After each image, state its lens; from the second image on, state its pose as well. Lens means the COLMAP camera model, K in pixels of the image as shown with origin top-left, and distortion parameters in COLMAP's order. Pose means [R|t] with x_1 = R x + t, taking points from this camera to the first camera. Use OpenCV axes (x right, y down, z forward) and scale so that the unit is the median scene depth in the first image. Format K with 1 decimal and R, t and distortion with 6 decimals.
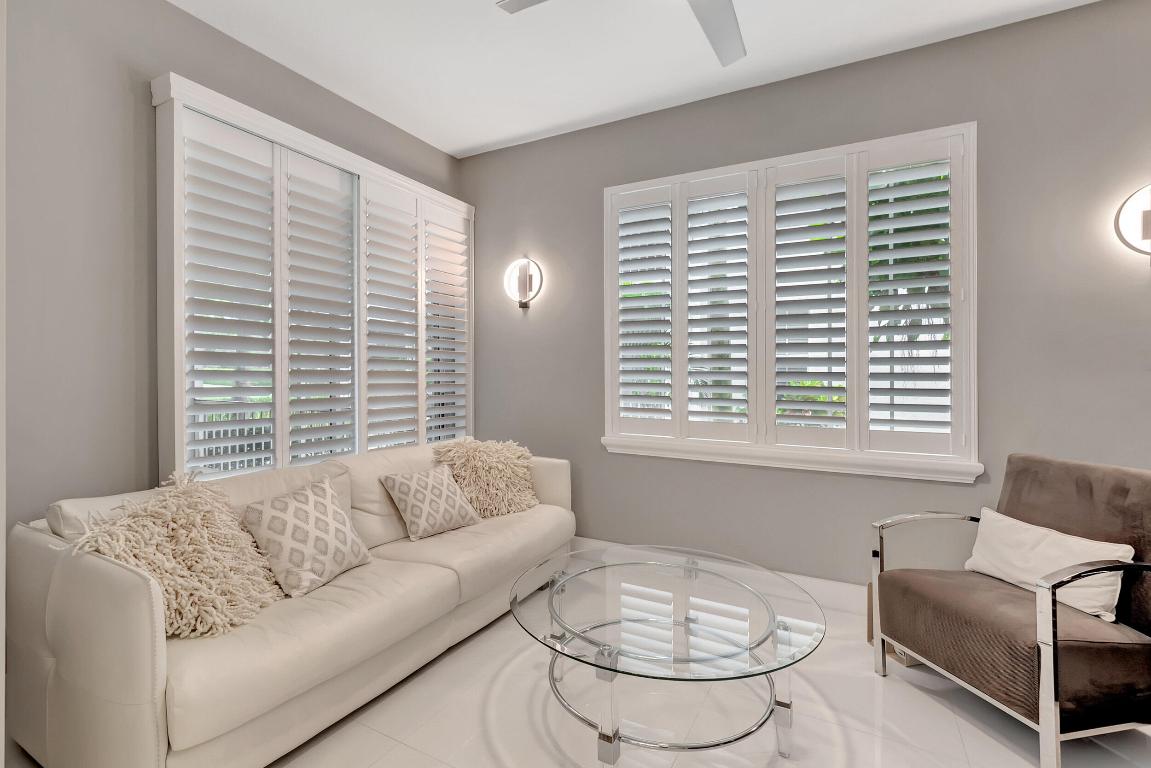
lens RADIAL K [[544.6, 0, 576.4], [0, 544.6, 374.1], [0, 0, 1]] dist [0.040685, 0.000841]
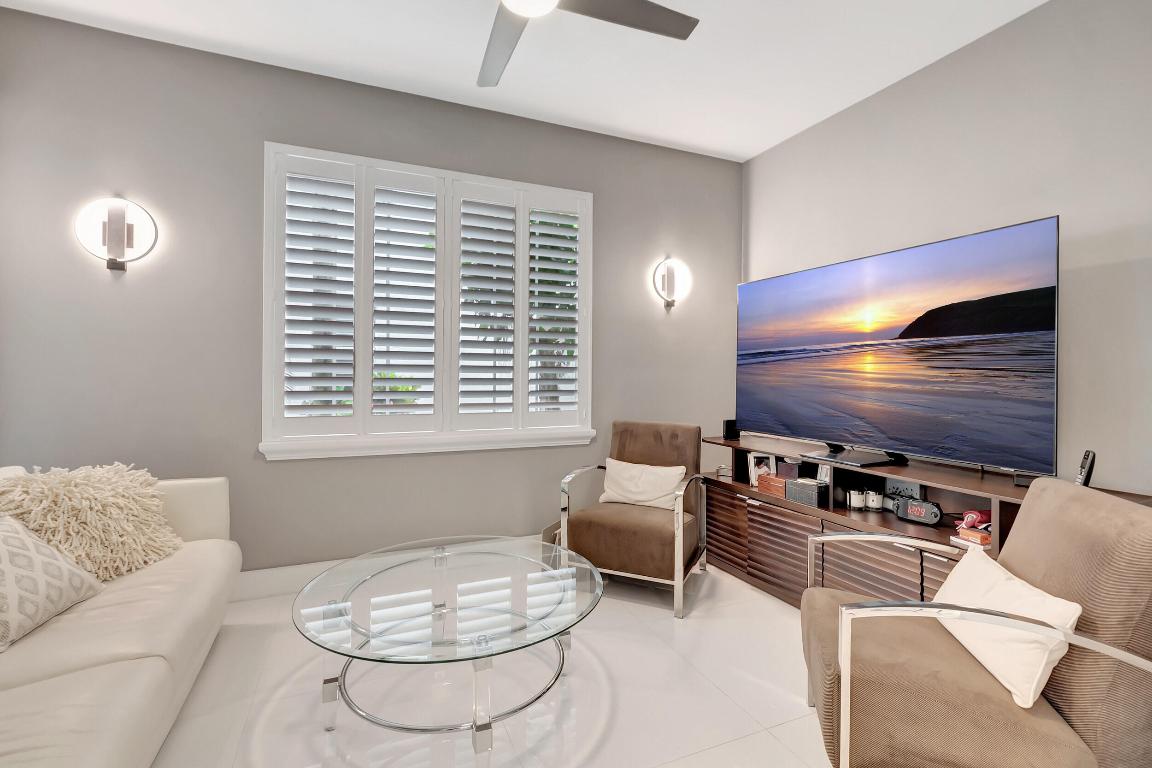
lens RADIAL K [[514.2, 0, 573.8], [0, 514.2, 372.9], [0, 0, 1]] dist [-0.008132, -0.001487]
pose [[0.625560, -0.005715, 0.780155, -0.295595], [-0.005575, 0.999915, 0.011795, -0.002273], [-0.780156, -0.011727, 0.625475, 0.169688]]
